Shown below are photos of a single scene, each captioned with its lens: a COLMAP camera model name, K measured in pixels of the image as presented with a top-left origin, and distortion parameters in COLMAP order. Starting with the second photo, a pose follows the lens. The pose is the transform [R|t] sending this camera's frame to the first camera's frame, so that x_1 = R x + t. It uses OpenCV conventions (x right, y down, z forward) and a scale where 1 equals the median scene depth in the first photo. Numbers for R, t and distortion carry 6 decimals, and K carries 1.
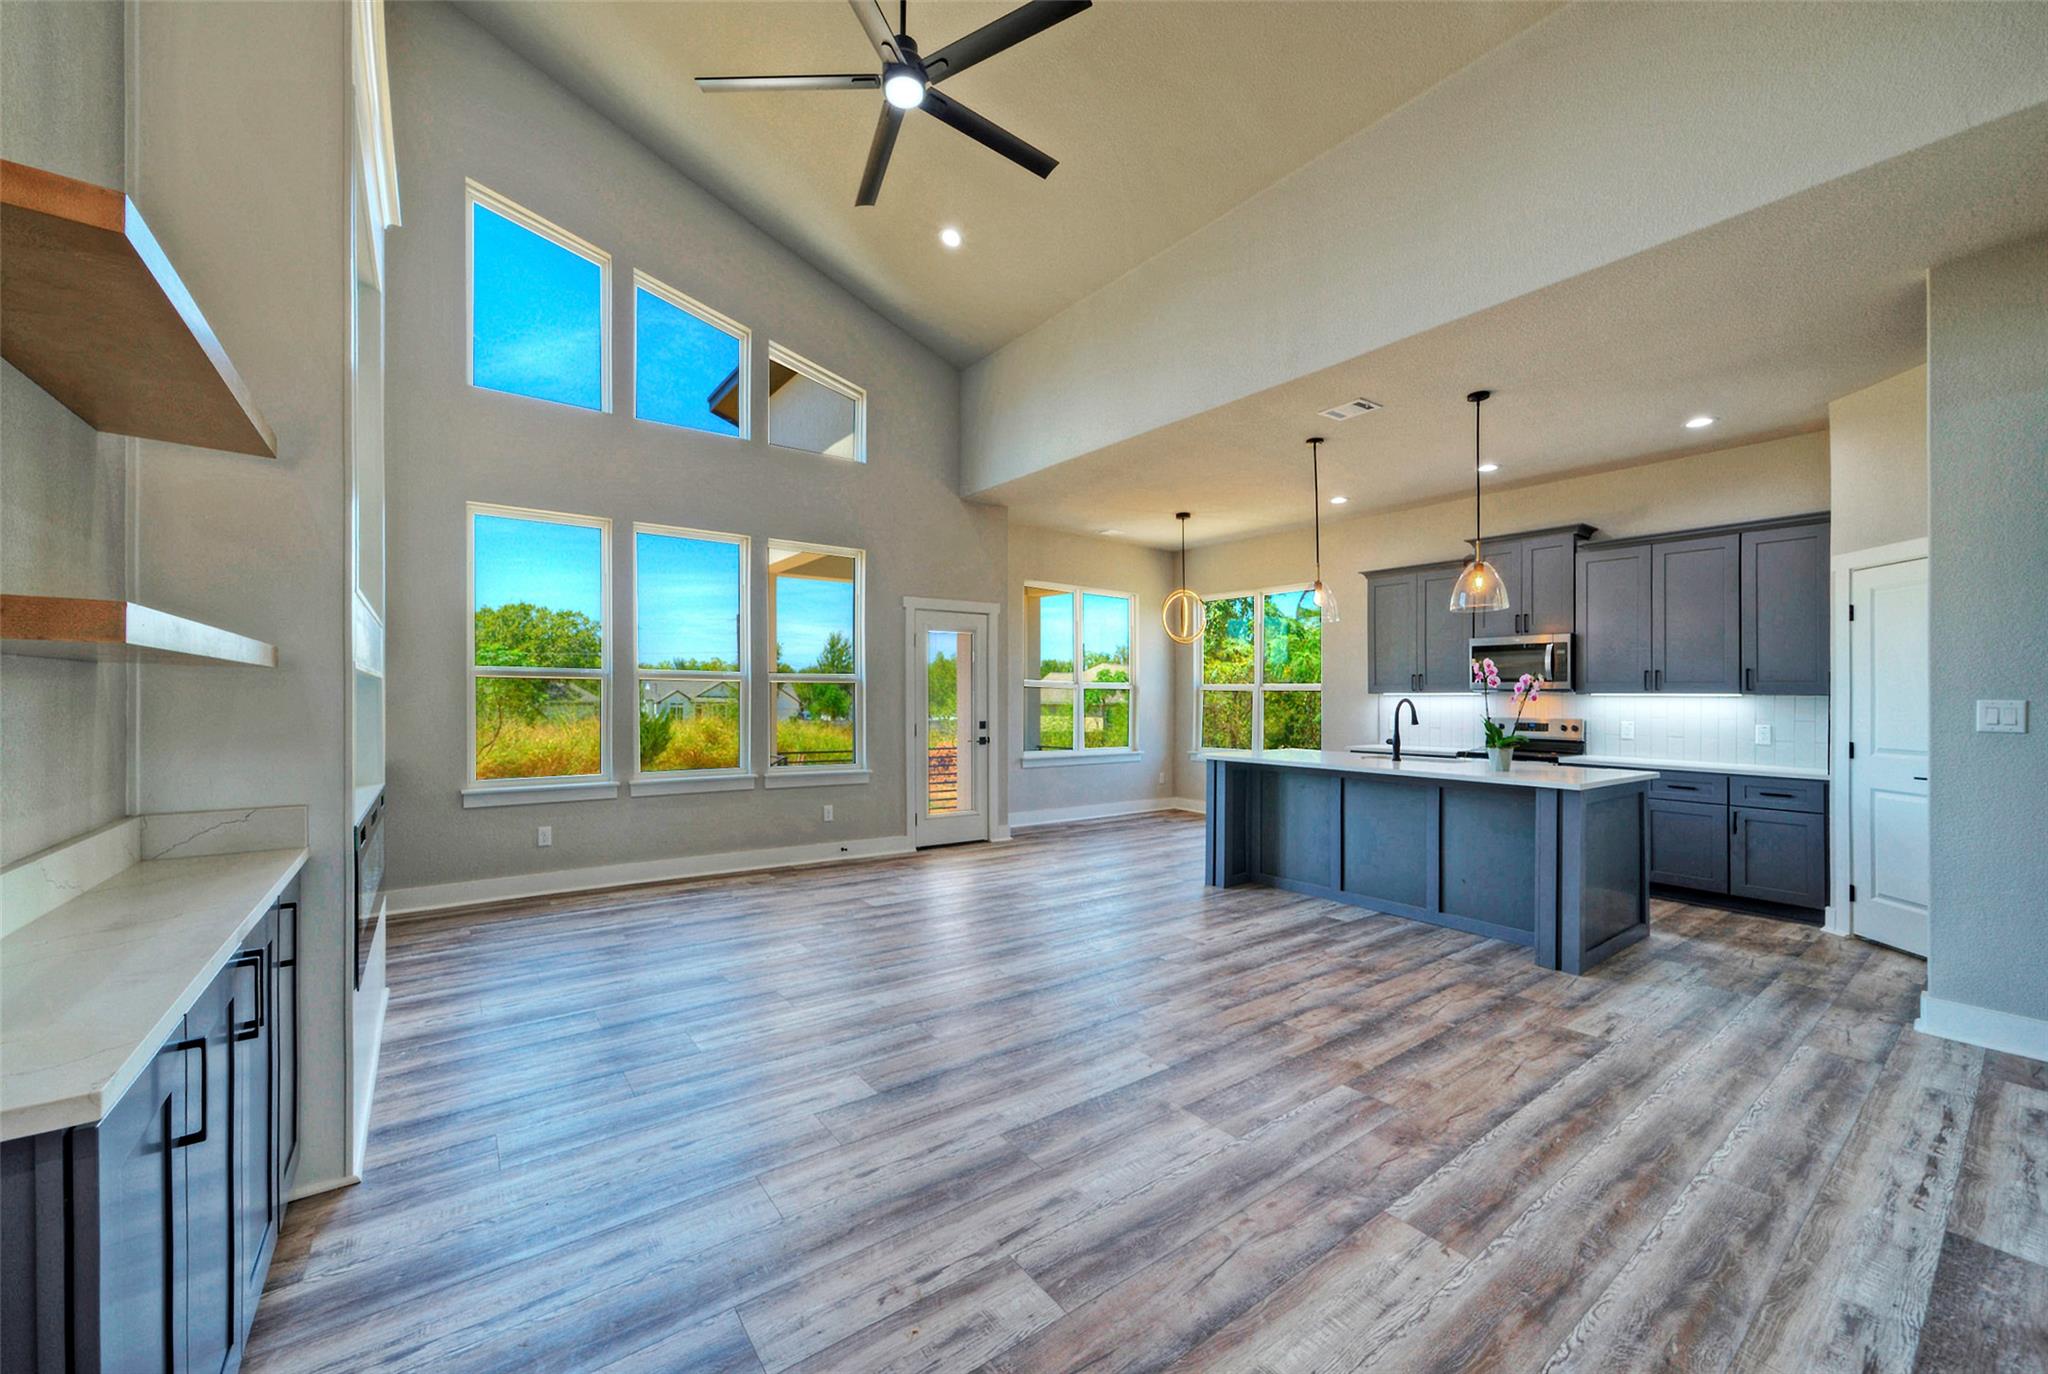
lens RADIAL K [[773.9, 0, 1011.3], [0, 773.9, 694.8], [0, 0, 1]] dist [-0.000598, -0.000780]
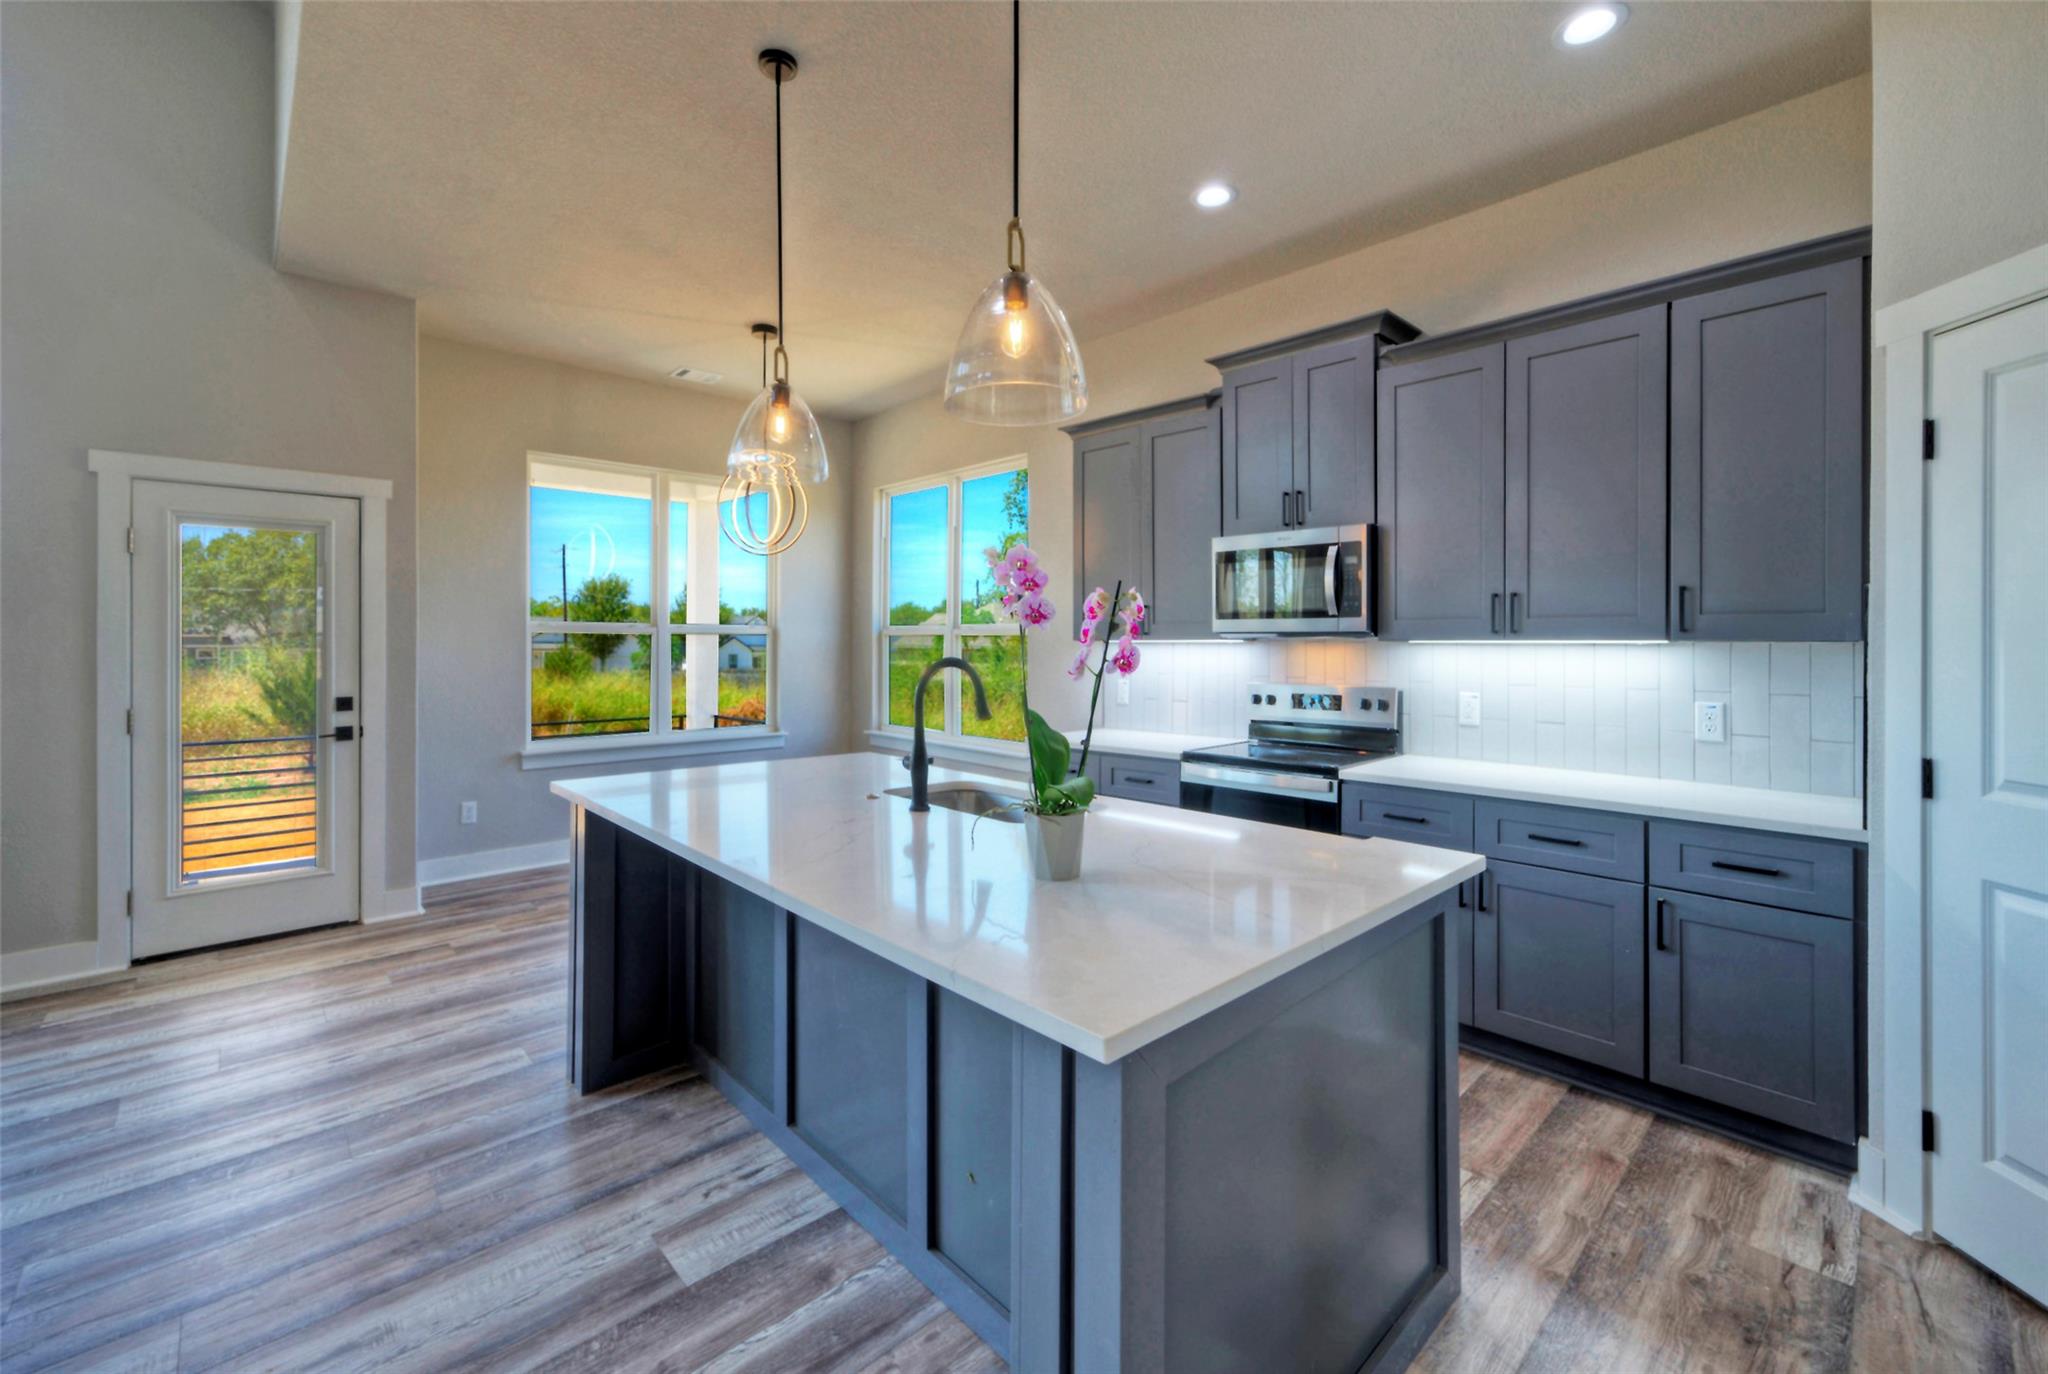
lens RADIAL K [[825.4, 0, 1028.8], [0, 825.4, 643.0], [0, 0, 1]] dist [-0.001714, -0.000078]
pose [[0.993185, -0.006221, 0.116382, 0.568479], [0.005395, 0.999958, 0.007417, -0.006129], [-0.116423, -0.006739, 0.993177, 0.626229]]
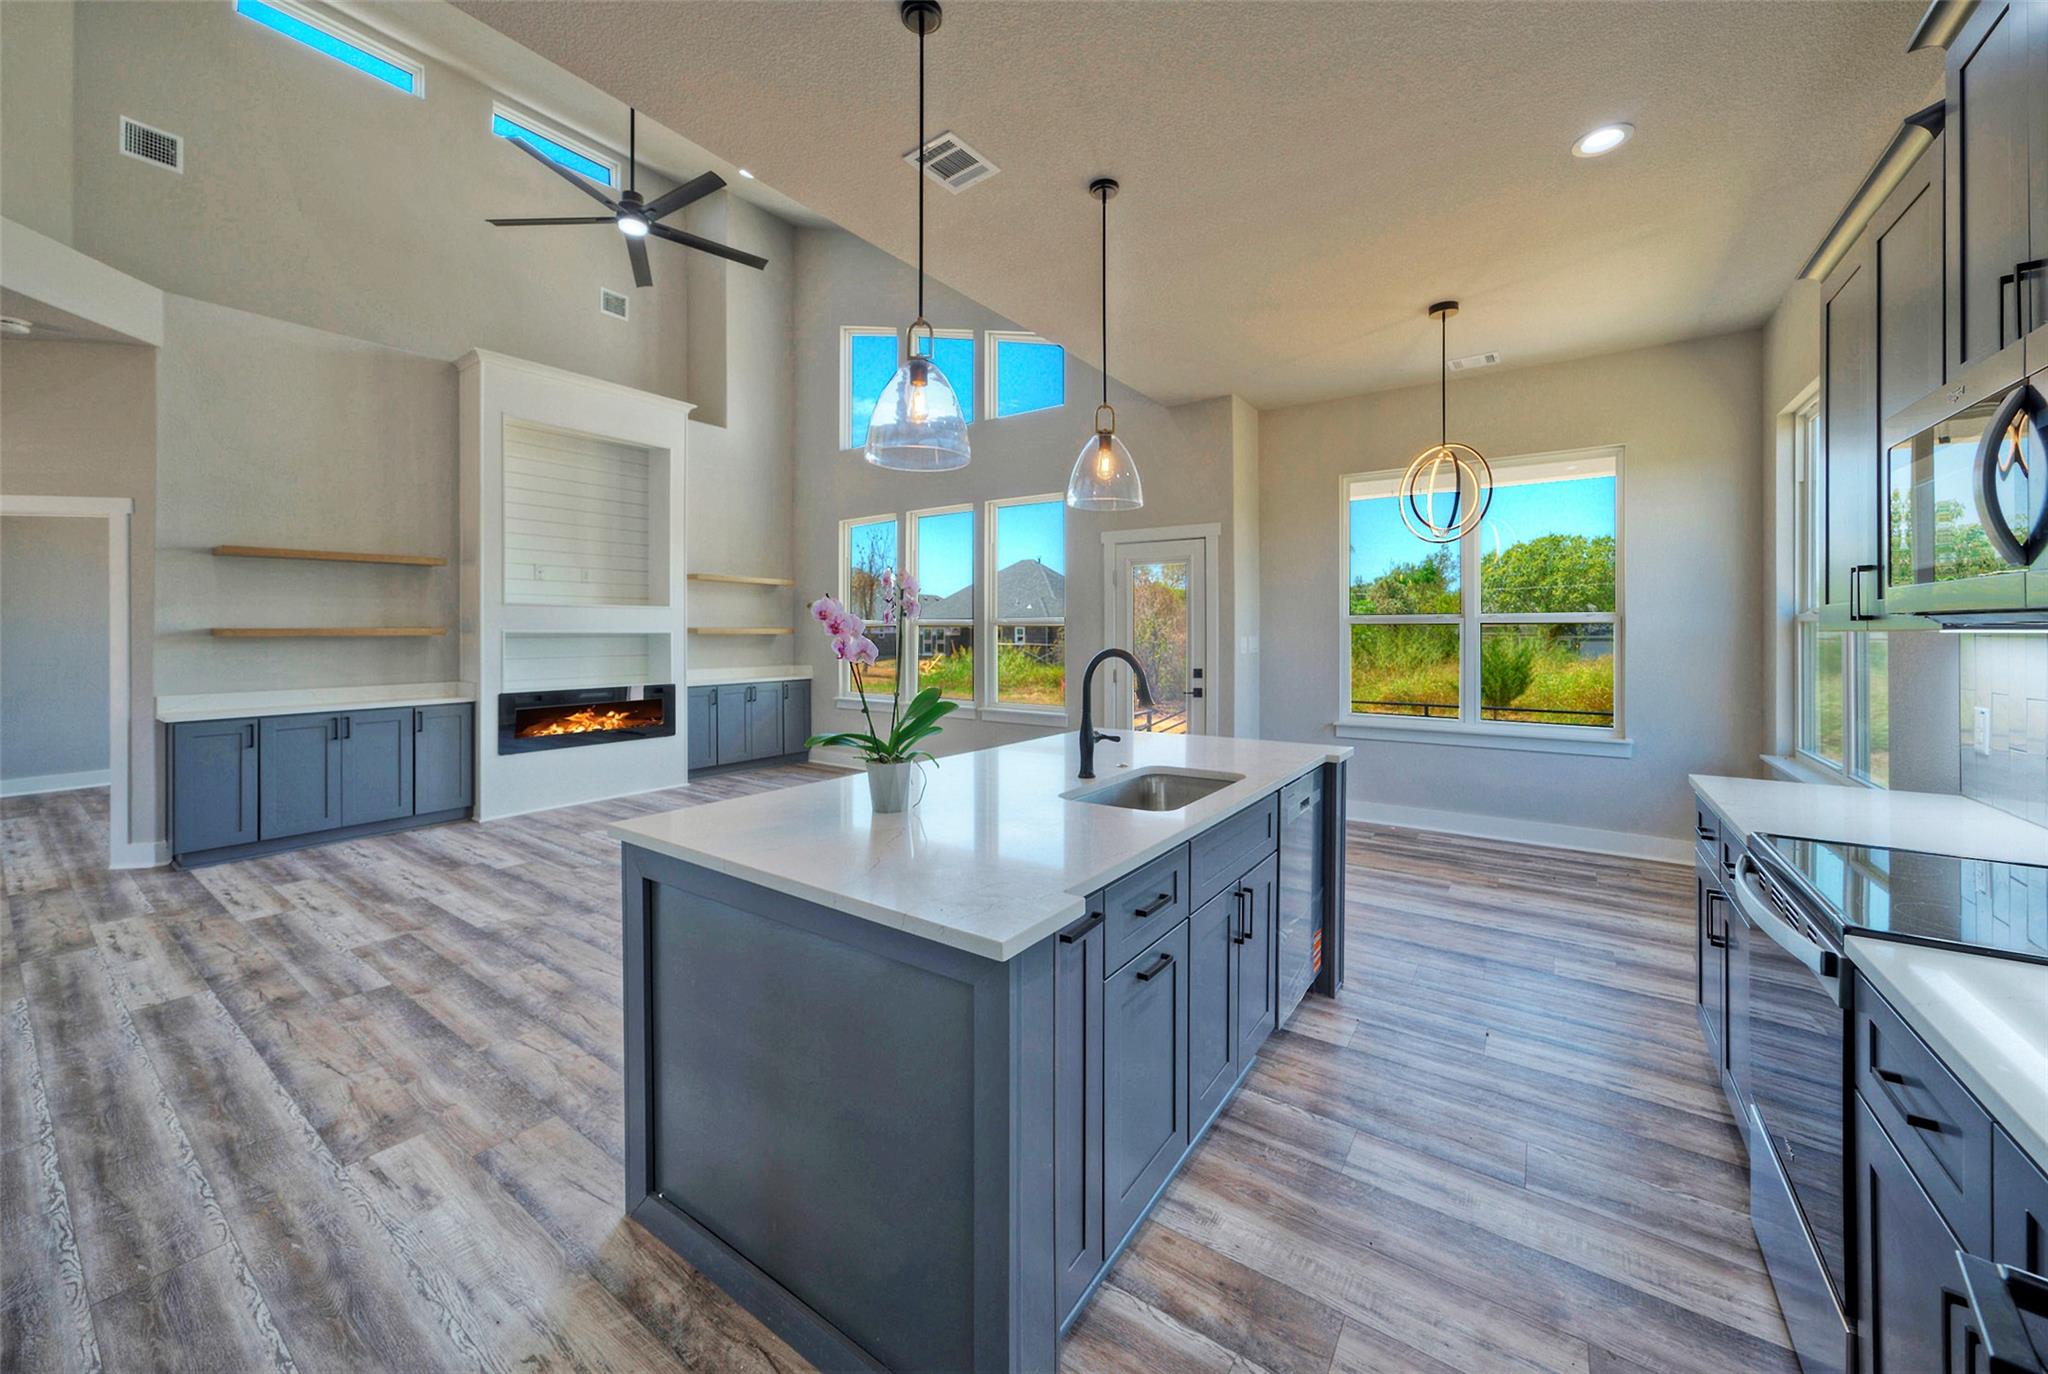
lens RADIAL K [[773.9, 0, 1027.9], [0, 773.9, 630.6], [0, 0, 1]] dist [-0.000598, -0.000780]
pose [[0.311931, -0.008381, -0.950068, 1.076714], [0.010907, 0.999927, -0.005240, -0.004190], [0.950042, -0.008728, 0.312000, 0.913119]]
